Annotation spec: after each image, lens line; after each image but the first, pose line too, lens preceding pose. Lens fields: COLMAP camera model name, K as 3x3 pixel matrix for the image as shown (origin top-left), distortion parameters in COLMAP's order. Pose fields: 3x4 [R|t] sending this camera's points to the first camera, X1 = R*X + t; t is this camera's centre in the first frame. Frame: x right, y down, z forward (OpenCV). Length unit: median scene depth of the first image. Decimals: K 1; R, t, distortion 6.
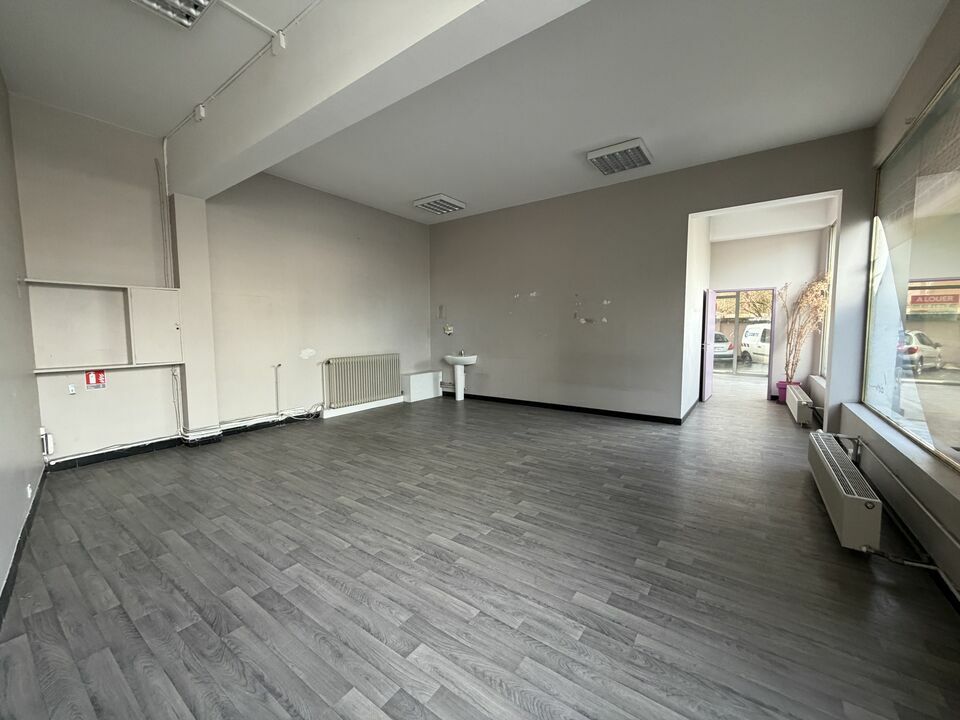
lens RADIAL K [[383.5, 0, 486.1], [0, 383.5, 349.9], [0, 0, 1]] dist [-0.009069, 0.000207]
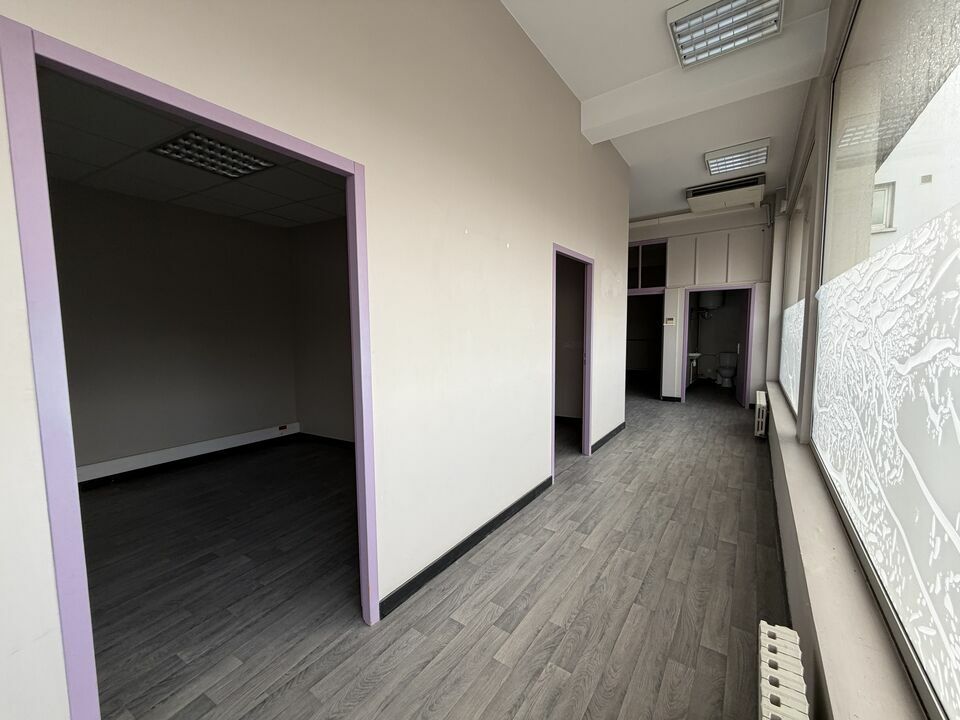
lens RADIAL K [[383.5, 0, 479.1], [0, 383.5, 362.1], [0, 0, 1]] dist [-0.009069, 0.000207]
pose [[0.011606, -0.081909, 0.996572, -2.002136], [0.073809, 0.993991, 0.080838, -0.072360], [-0.997205, 0.072618, 0.017582, 1.401173]]
